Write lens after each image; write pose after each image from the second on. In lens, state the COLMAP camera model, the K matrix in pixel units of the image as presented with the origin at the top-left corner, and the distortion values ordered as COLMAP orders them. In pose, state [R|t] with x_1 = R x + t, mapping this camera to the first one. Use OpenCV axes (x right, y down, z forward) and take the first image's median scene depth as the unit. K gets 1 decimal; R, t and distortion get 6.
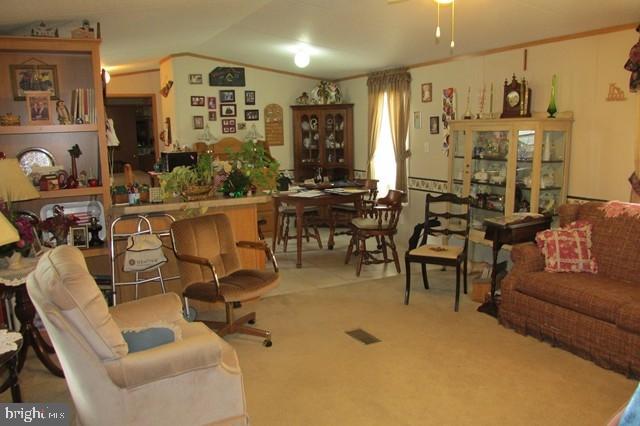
lens RADIAL K [[534.4, 0, 320.0], [0, 534.4, 213.0], [0, 0, 1]] dist [-0.011560, -0.011235]
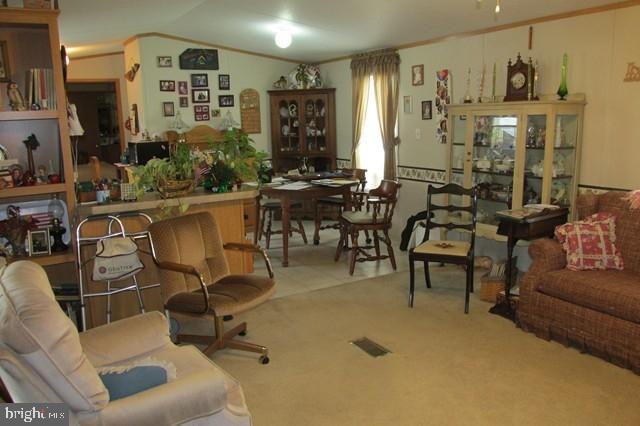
lens RADIAL K [[534.4, 0, 320.0], [0, 534.4, 213.0], [0, 0, 1]] dist [-0.011560, -0.011235]
pose [[0.997849, -0.018954, 0.062758, -0.046322], [0.017521, 0.999575, 0.023297, -0.012669], [-0.063173, -0.022148, 0.997757, 0.101279]]
